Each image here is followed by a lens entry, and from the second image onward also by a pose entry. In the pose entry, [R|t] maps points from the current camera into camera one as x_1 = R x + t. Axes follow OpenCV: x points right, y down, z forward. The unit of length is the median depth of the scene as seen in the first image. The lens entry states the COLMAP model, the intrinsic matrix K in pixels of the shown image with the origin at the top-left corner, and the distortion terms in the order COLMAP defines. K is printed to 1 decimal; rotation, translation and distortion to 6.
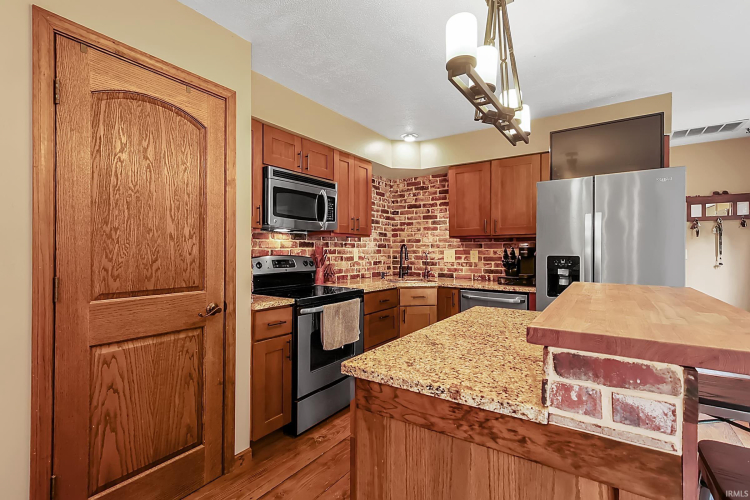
lens RADIAL K [[347.2, 0, 374.1], [0, 347.2, 249.8], [0, 0, 1]] dist [0.002609, -0.000454]
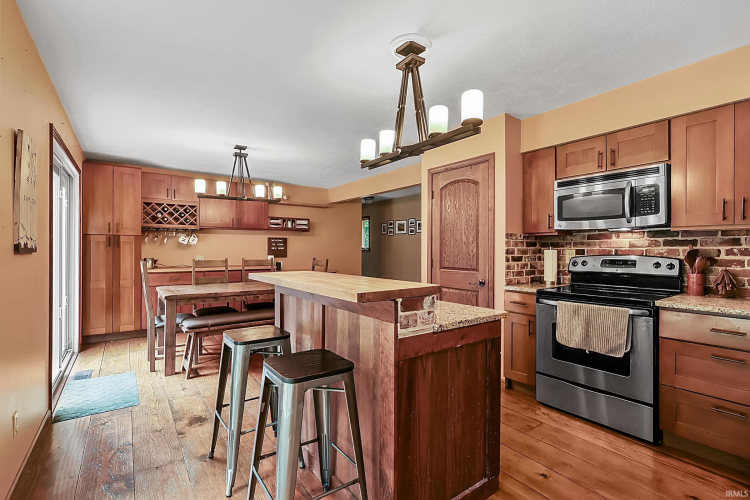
lens RADIAL K [[347.2, 0, 374.4], [0, 347.2, 249.4], [0, 0, 1]] dist [0.002609, -0.000454]
pose [[-0.337933, -0.001081, -0.941170, 1.425623], [0.000553, 0.999999, -0.001347, 0.001233], [0.941170, -0.000975, -0.337932, 1.106514]]
